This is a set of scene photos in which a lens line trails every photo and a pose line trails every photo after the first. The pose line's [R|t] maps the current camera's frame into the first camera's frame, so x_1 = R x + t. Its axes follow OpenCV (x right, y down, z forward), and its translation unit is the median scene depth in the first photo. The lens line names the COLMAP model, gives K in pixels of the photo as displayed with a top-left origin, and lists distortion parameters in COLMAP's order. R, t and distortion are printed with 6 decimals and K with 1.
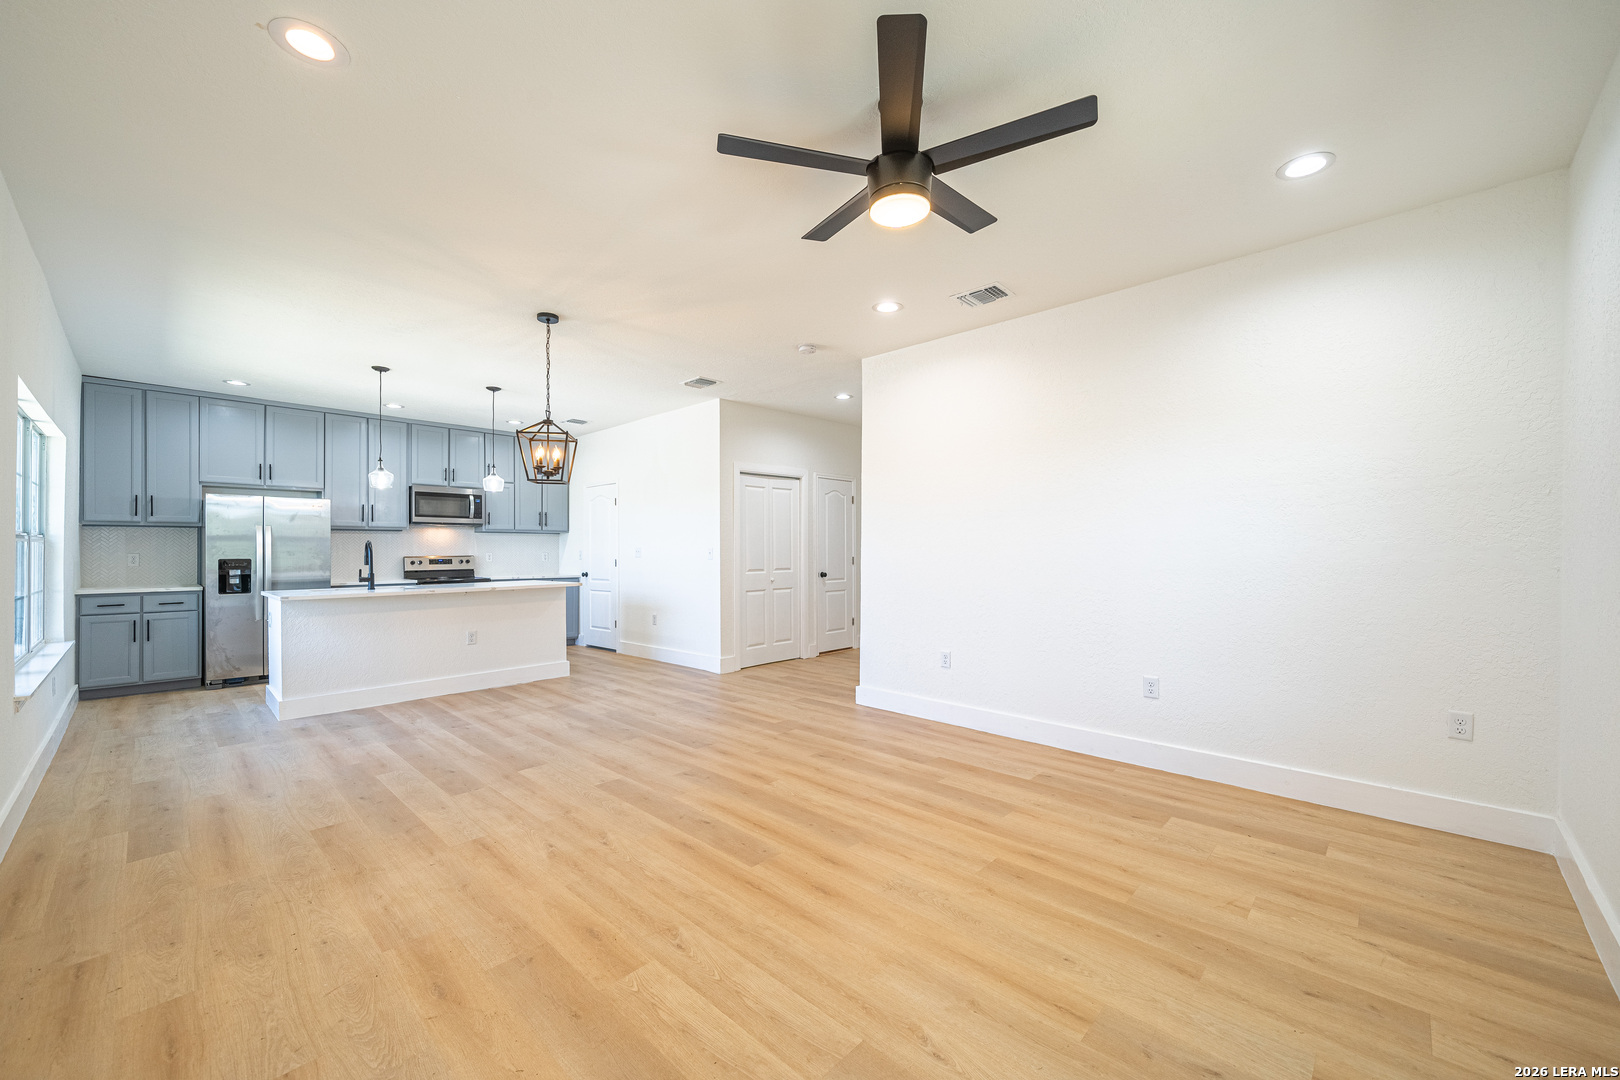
lens RADIAL K [[630.3, 0, 806.0], [0, 630.3, 547.2], [0, 0, 1]] dist [-0.000167, -0.000001]
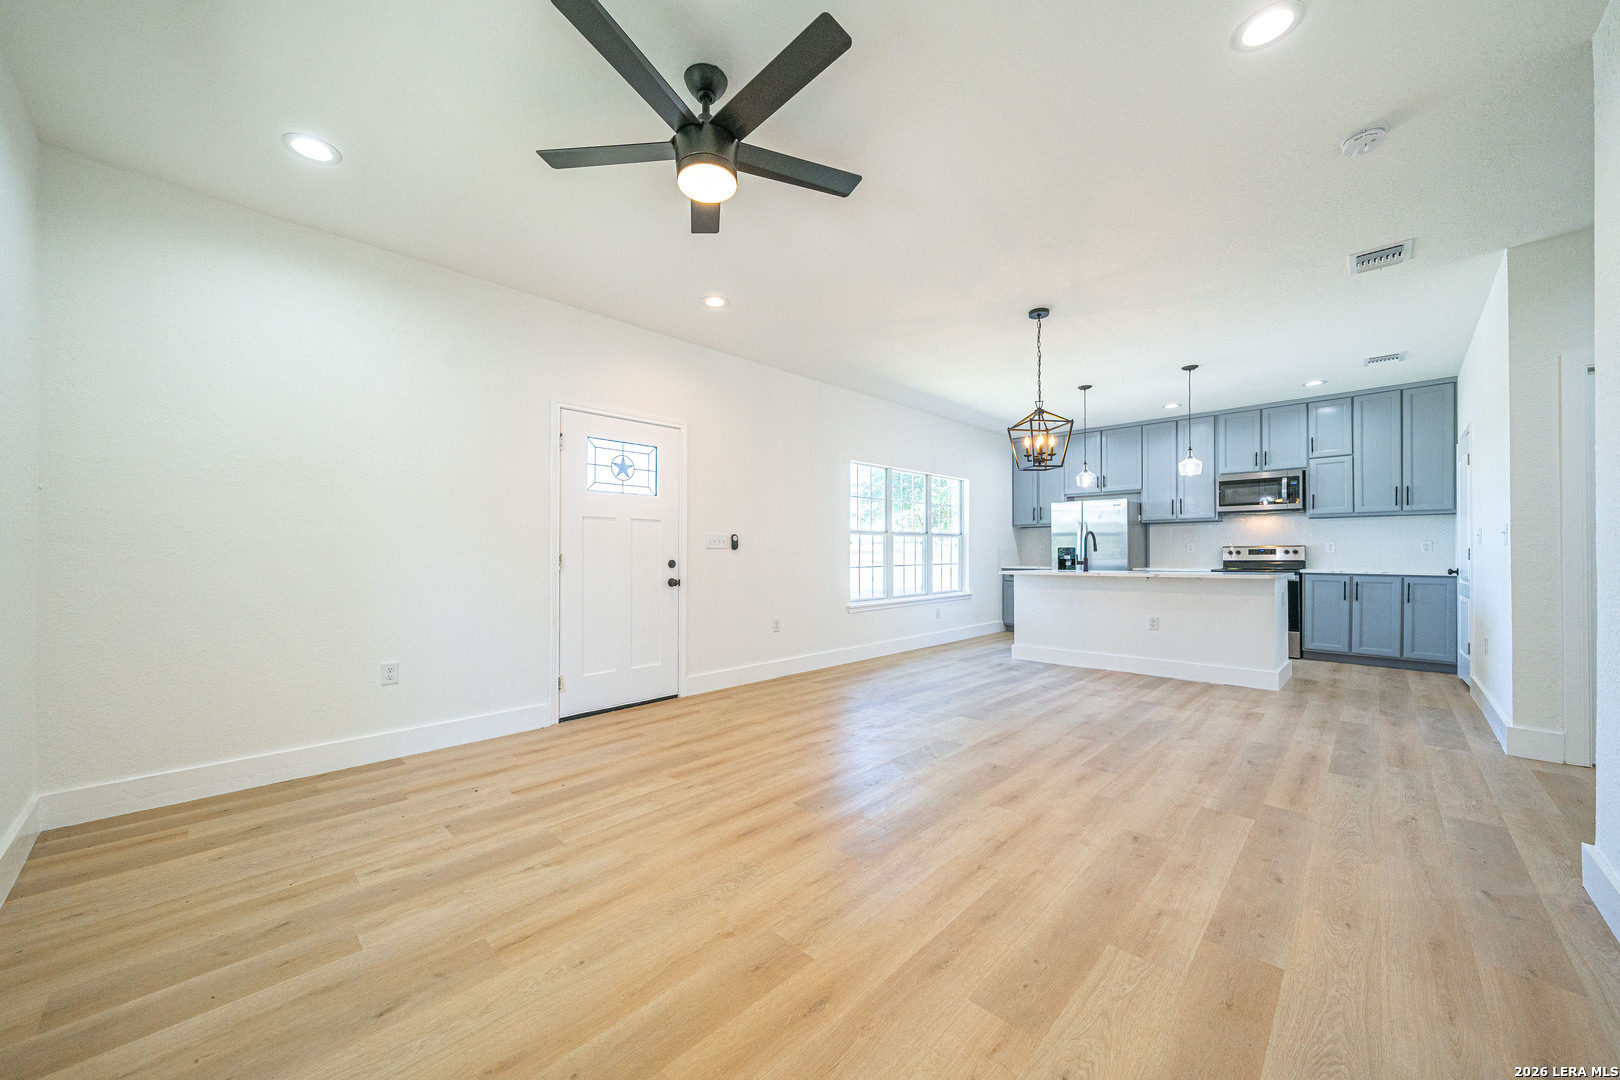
lens RADIAL K [[586.5, 0, 802.5], [0, 586.5, 549.1], [0, 0, 1]] dist [-0.001761, -0.000146]
pose [[-0.010347, -0.004780, -0.999935, 0.664693], [0.008263, 0.999954, -0.004866, 0.038498], [0.999912, -0.008313, -0.010307, 0.707795]]
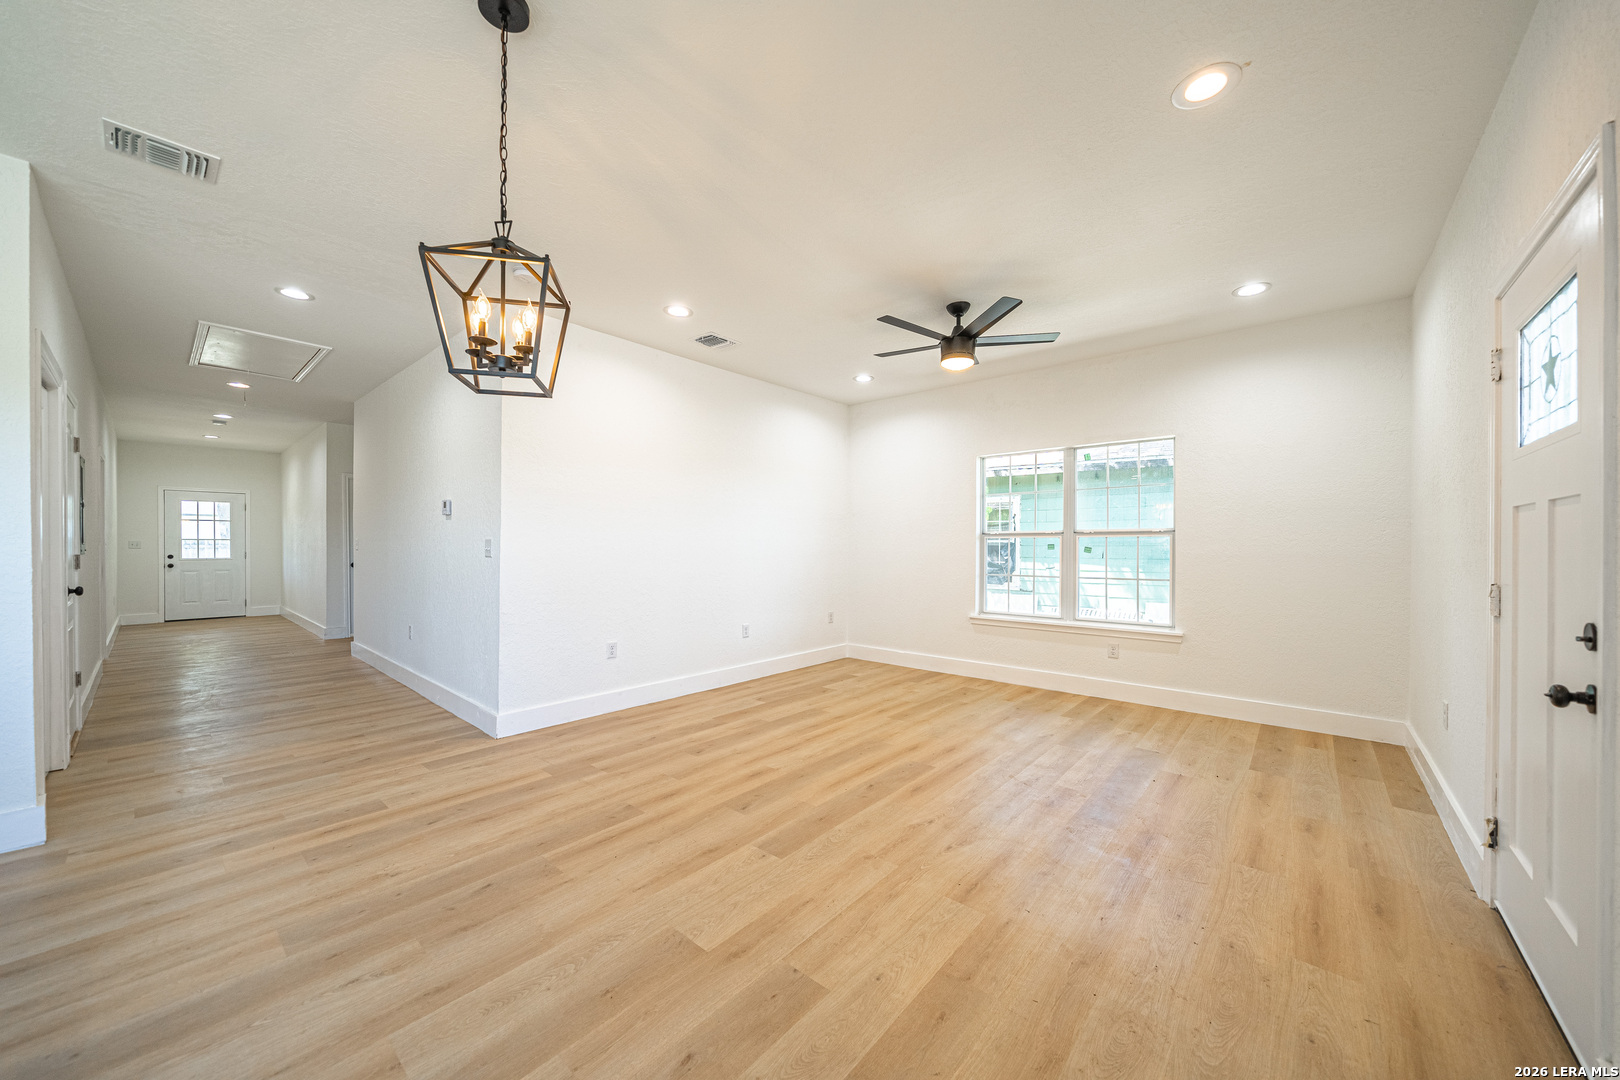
lens RADIAL K [[586.5, 0, 802.5], [0, 586.5, 549.1], [0, 0, 1]] dist [-0.001761, -0.000146]
pose [[-0.049727, -0.003123, 0.998758, -0.953072], [-0.008782, 0.999958, 0.002689, 0.009761], [-0.998724, -0.008637, -0.049752, 0.938952]]
